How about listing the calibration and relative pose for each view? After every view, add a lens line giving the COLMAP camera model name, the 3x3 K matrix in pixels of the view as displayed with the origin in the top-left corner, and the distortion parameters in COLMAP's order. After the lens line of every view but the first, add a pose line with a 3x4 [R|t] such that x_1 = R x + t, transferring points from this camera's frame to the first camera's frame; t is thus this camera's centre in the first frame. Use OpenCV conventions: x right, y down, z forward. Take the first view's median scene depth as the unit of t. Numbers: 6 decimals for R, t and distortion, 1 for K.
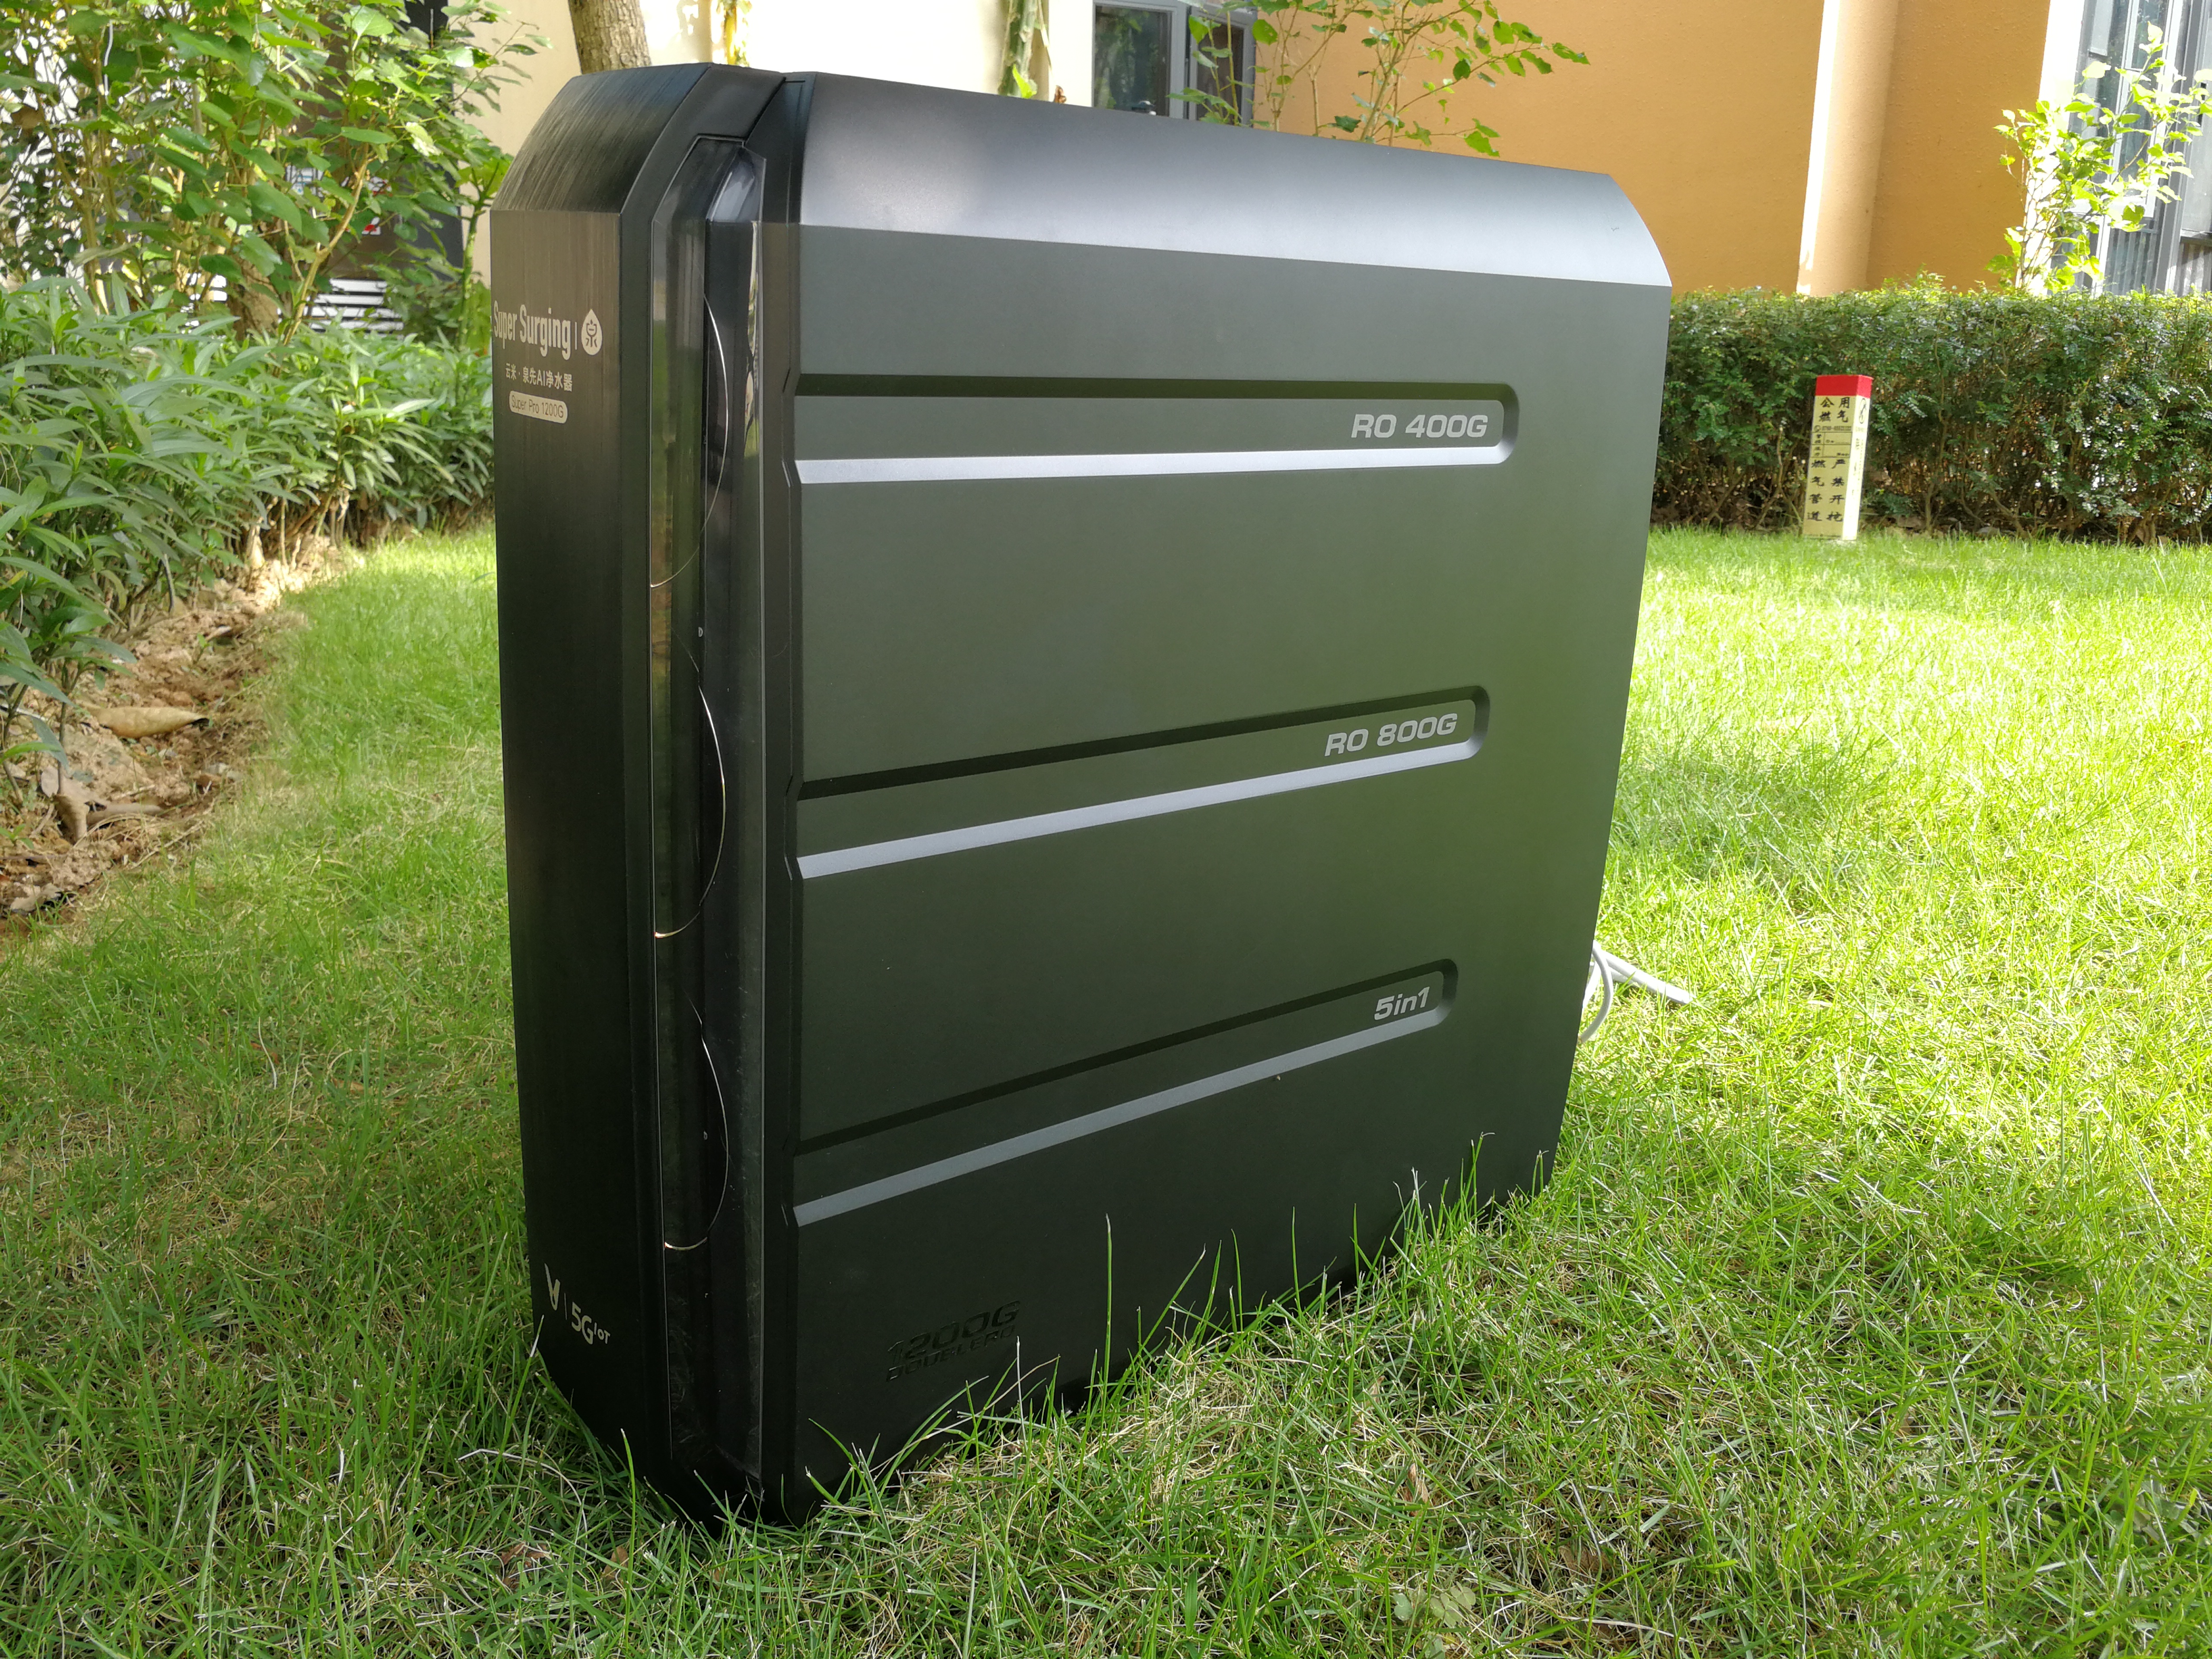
lens RADIAL K [[1883.0, 0, 1101.0], [0, 1883.0, 829.2], [0, 0, 1]] dist [0.014614, 0.009776]
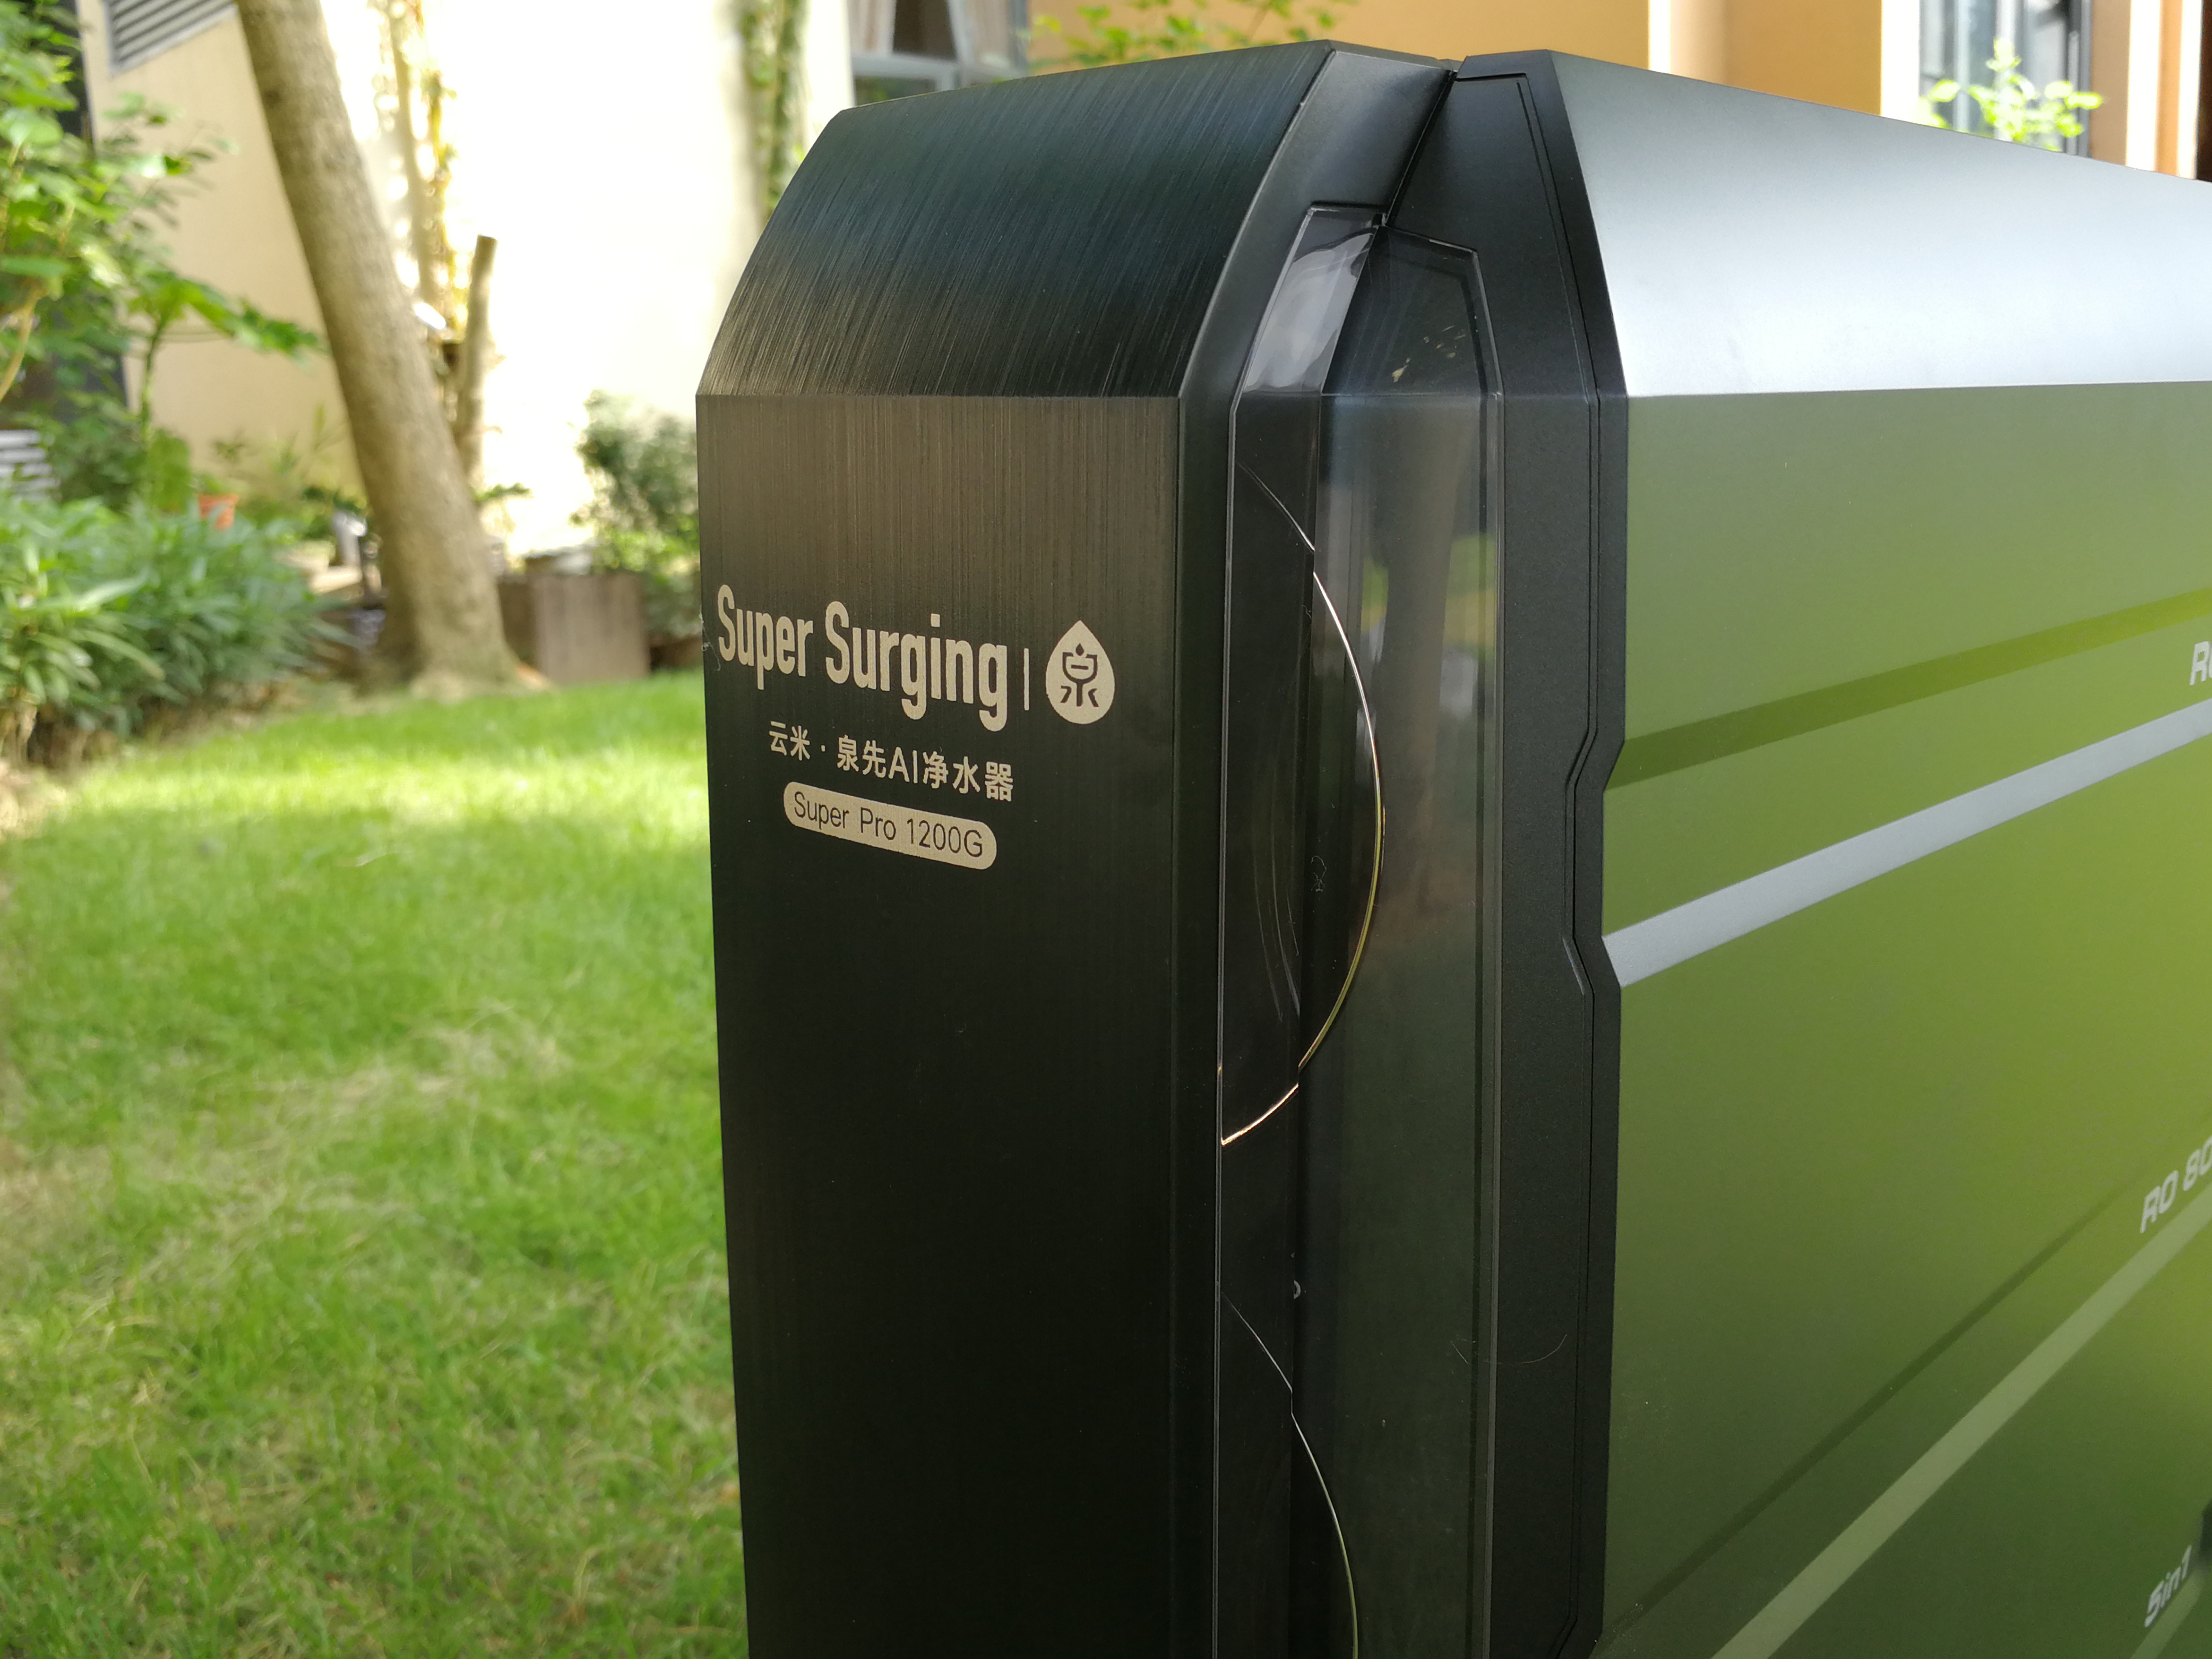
lens RADIAL K [[2069.6, 0, 1113.4], [0, 2069.6, 823.9], [0, 0, 1]] dist [0.001102, 0.000000]
pose [[0.989190, -0.090129, 0.115671, -0.054769], [0.097317, 0.993558, -0.058068, -0.034468], [-0.109692, 0.068697, 0.991589, 0.091902]]
